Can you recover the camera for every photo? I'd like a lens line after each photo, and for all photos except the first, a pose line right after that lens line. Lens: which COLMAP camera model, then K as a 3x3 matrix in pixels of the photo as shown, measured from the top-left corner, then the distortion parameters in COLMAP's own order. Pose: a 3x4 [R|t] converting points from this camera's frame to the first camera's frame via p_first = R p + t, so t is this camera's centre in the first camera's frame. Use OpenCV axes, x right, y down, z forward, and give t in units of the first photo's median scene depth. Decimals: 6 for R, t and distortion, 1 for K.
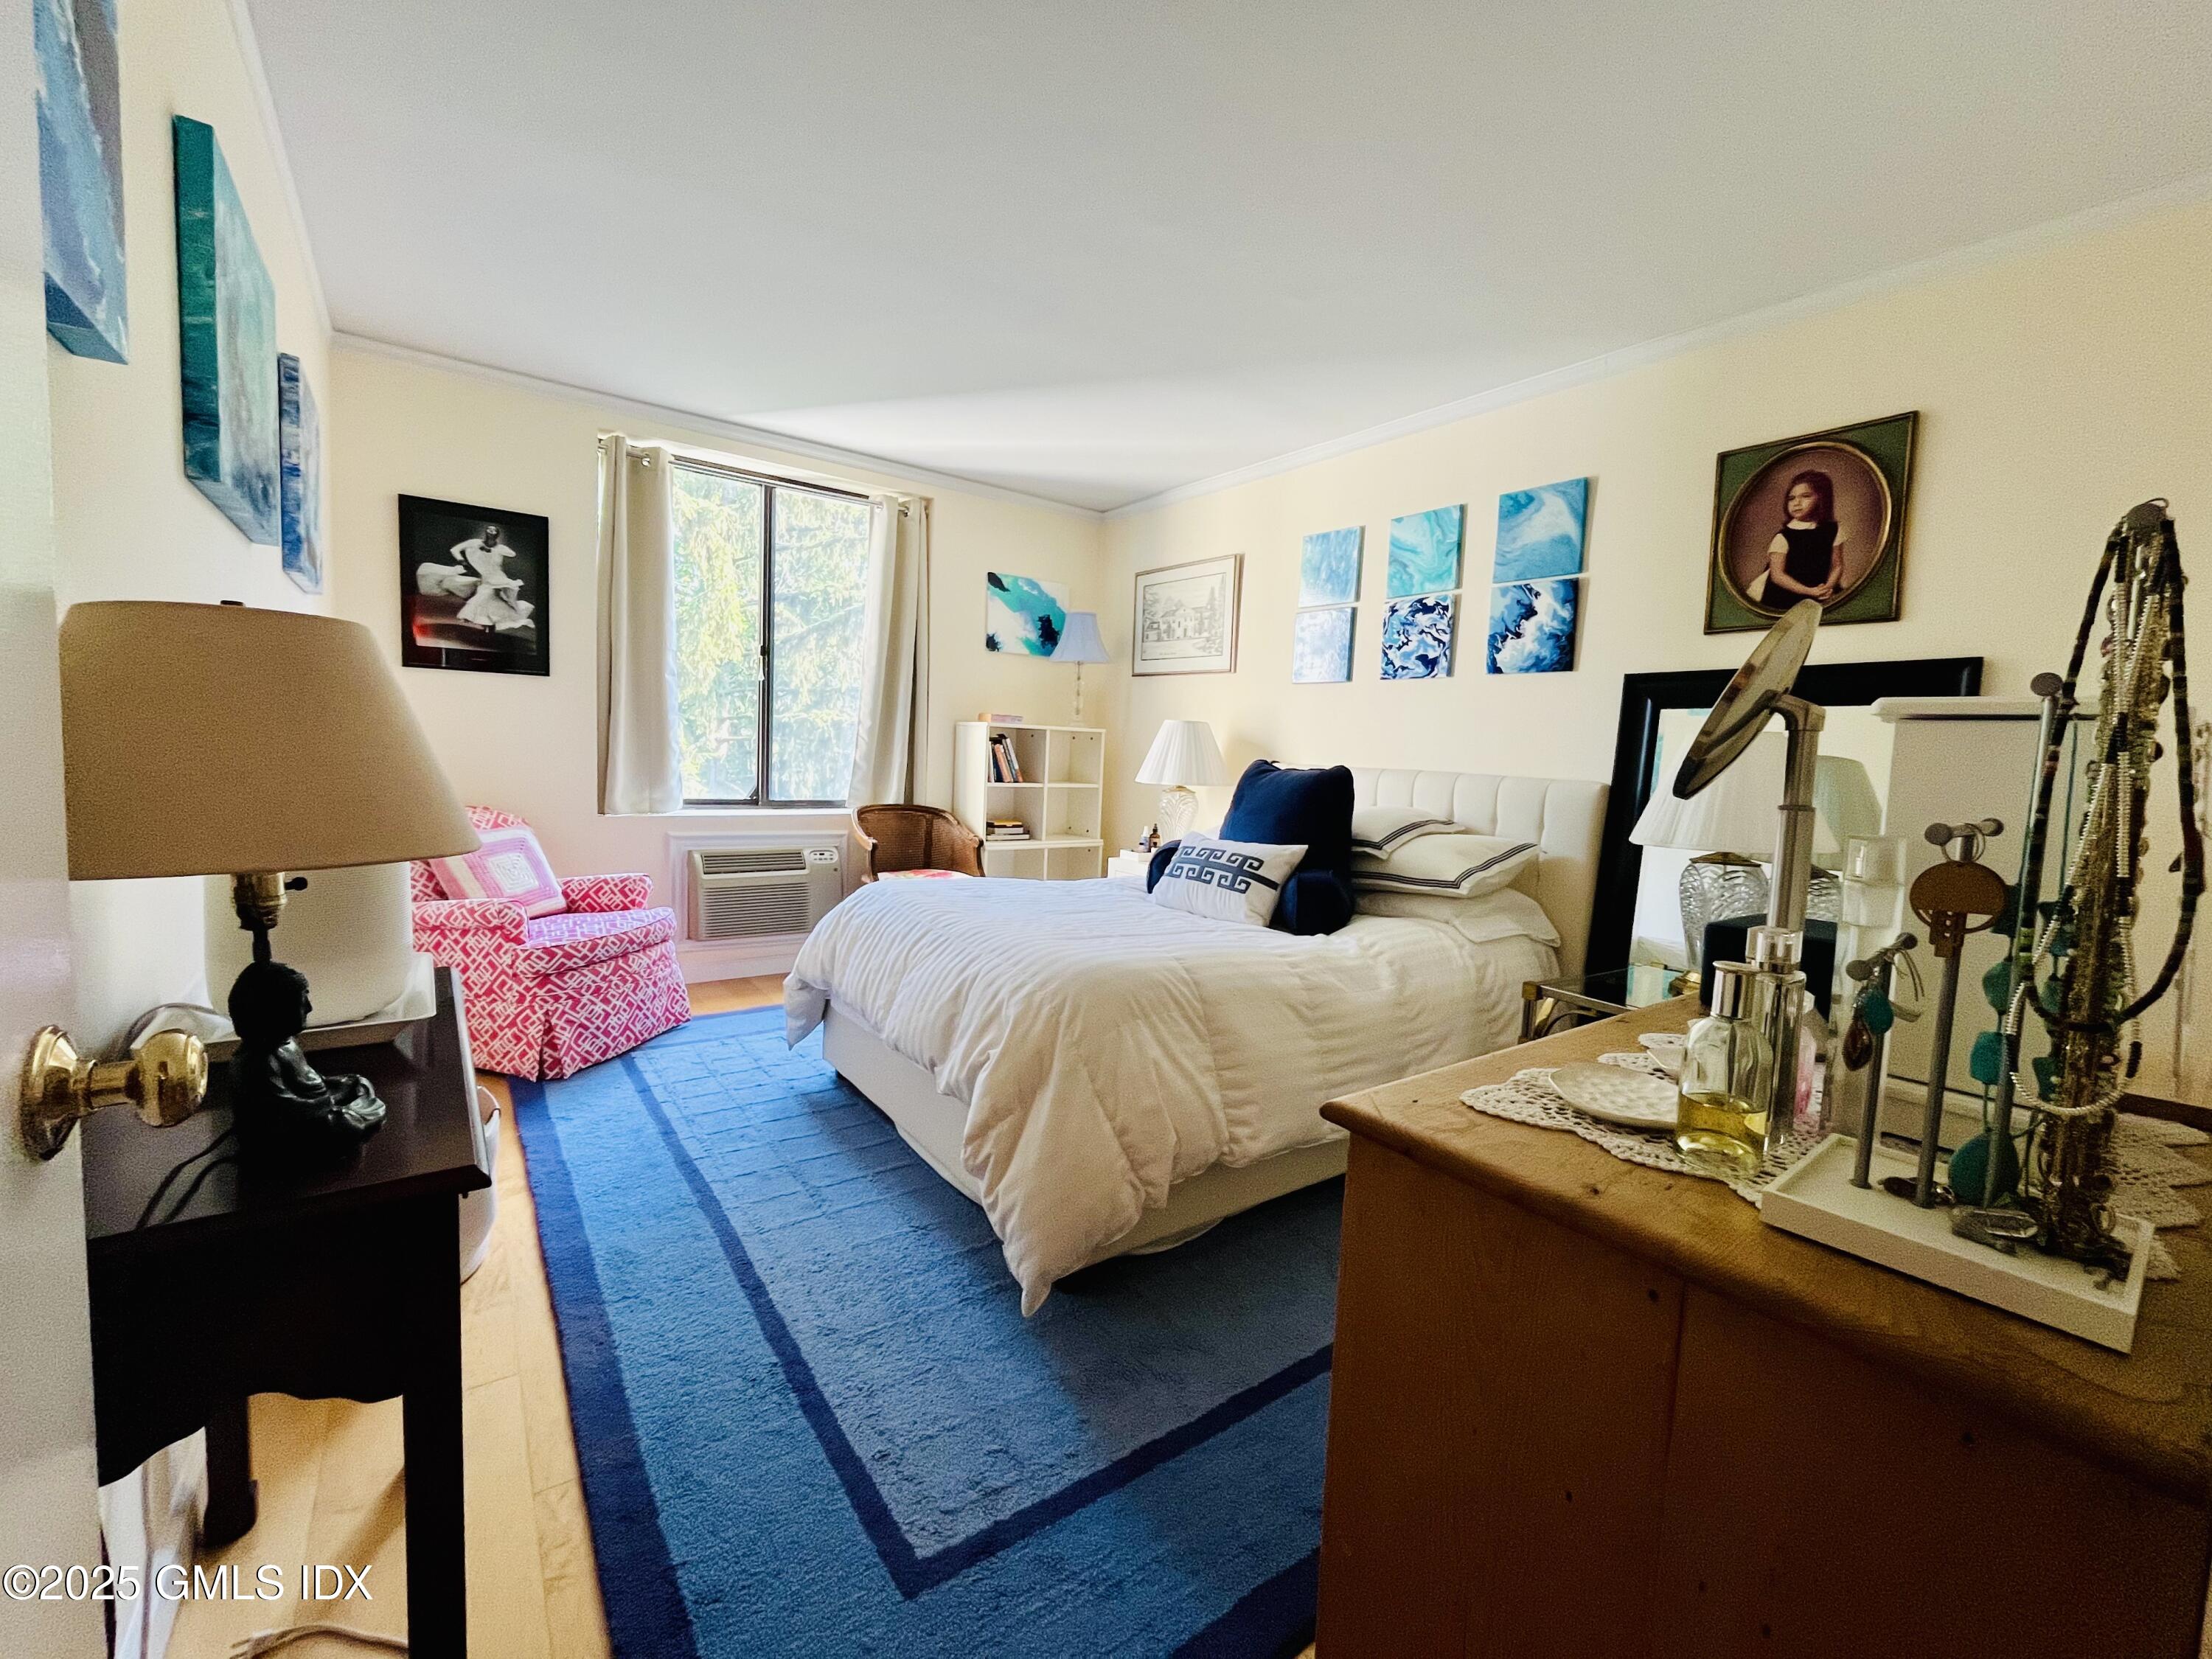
lens RADIAL K [[902.3, 0, 1106.2], [0, 902.3, 823.3], [0, 0, 1]] dist [-0.000729, 0.000041]
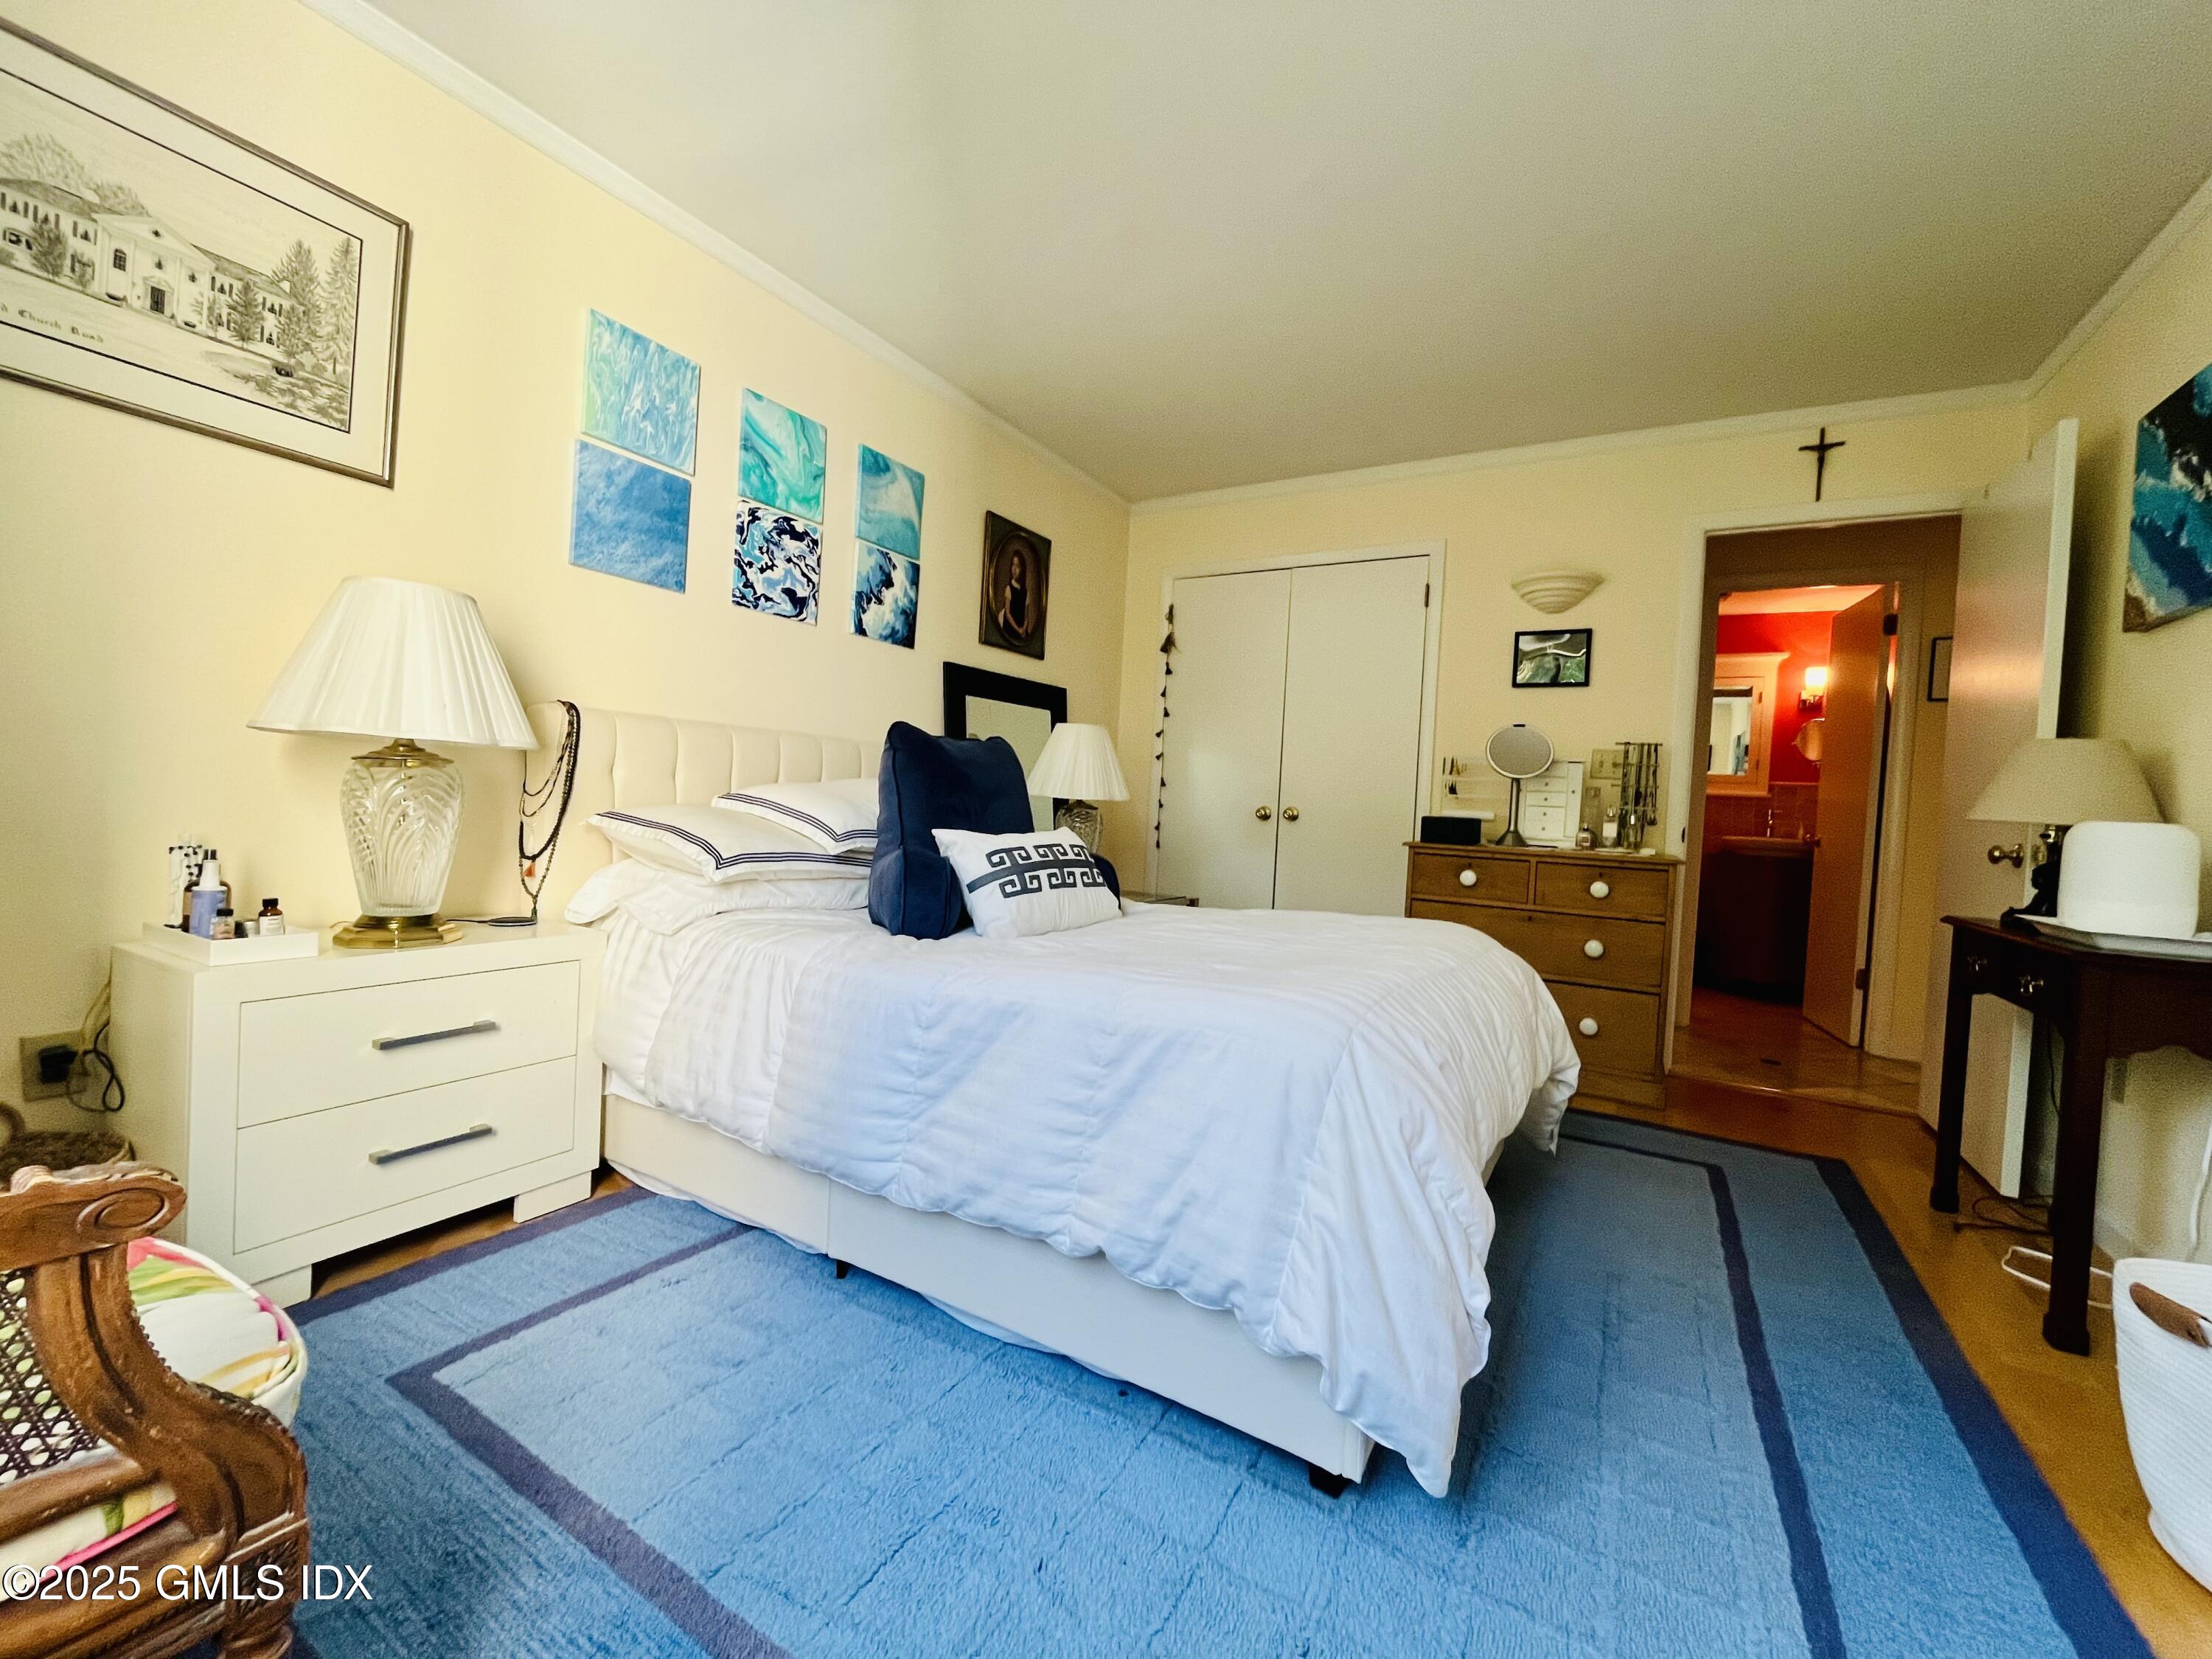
lens RADIAL K [[902.3, 0, 1108.0], [0, 902.3, 823.5], [0, 0, 1]] dist [-0.000729, 0.000041]
pose [[-0.383668, -0.093248, 0.918751, -0.563307], [-0.005198, 0.995091, 0.098825, -0.063211], [-0.923456, 0.033141, -0.382270, 1.132306]]
